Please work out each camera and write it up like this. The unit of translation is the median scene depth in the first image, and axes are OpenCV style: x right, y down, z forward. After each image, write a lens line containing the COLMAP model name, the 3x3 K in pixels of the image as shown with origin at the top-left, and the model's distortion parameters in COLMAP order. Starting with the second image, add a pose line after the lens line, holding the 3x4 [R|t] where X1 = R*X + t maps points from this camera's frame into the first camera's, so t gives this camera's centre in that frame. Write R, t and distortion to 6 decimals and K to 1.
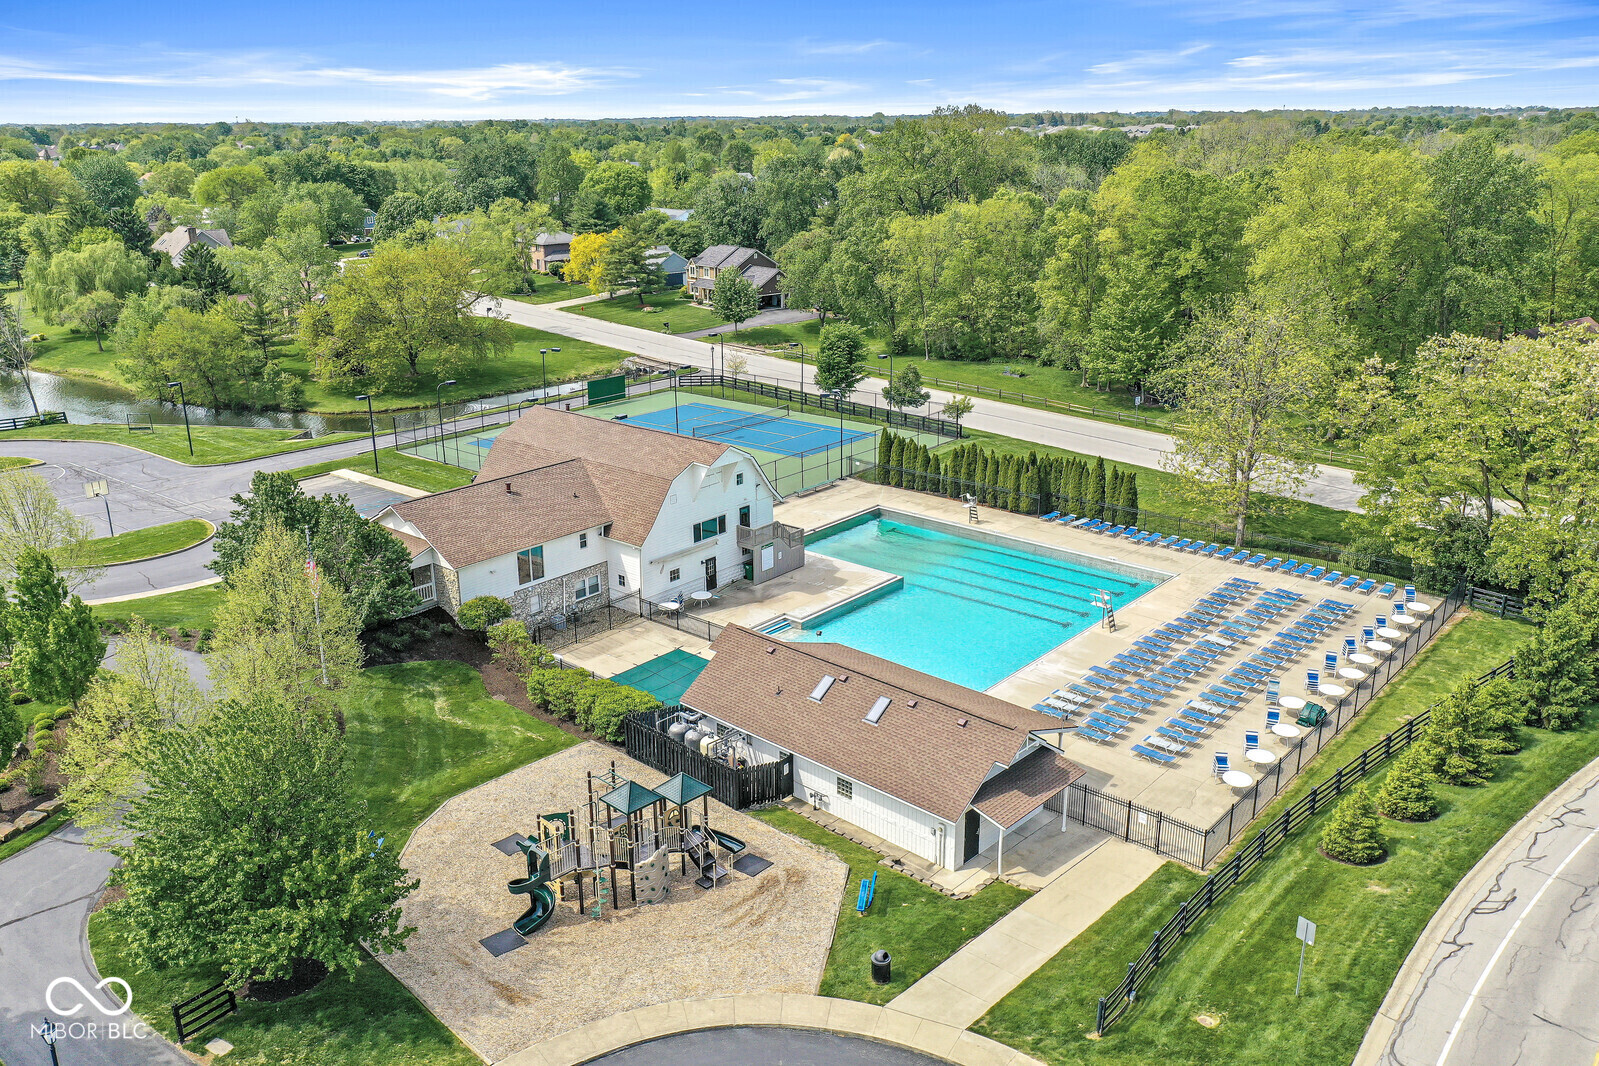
lens RADIAL K [[1272.4, 0, 799.5], [0, 1272.4, 533.0], [0, 0, 1]] dist [0.009300, -0.000689]
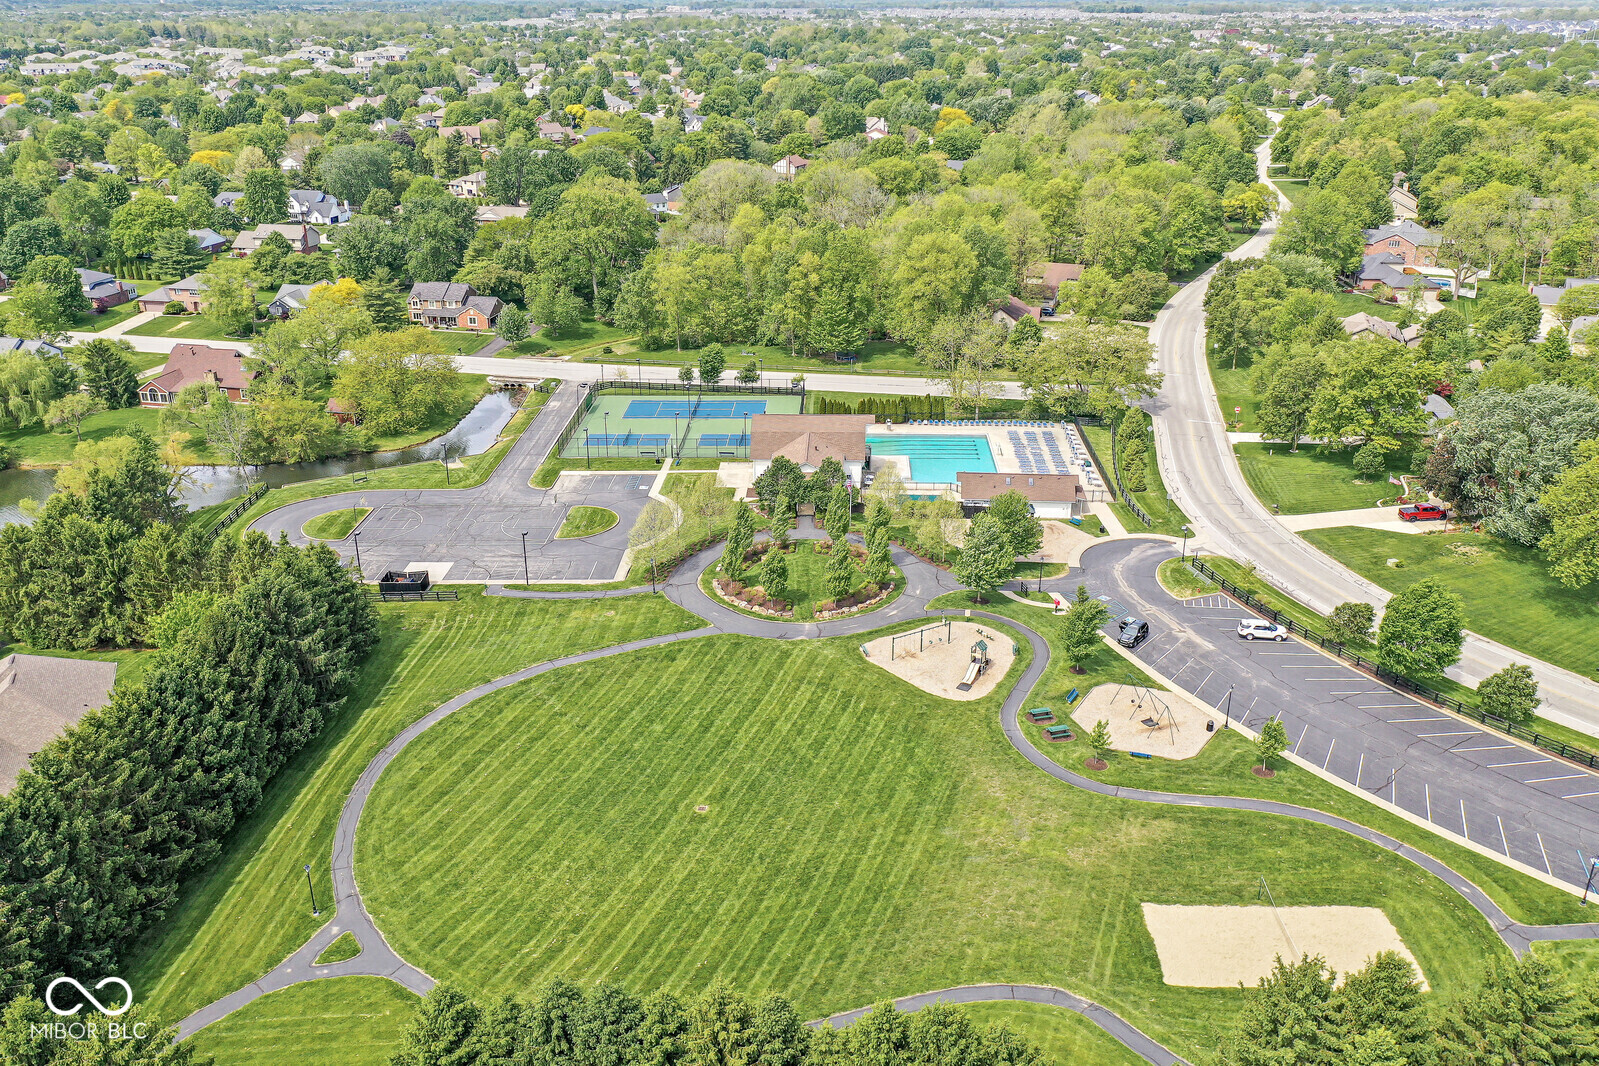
lens RADIAL K [[1272.4, 0, 799.5], [0, 1272.4, 533.0], [0, 0, 1]] dist [0.009300, -0.000689]
pose [[0.760764, -0.249902, 0.598989, -1.054019], [0.194258, 0.968266, 0.157244, -0.167476], [-0.619276, -0.003268, 0.785167, -0.534347]]
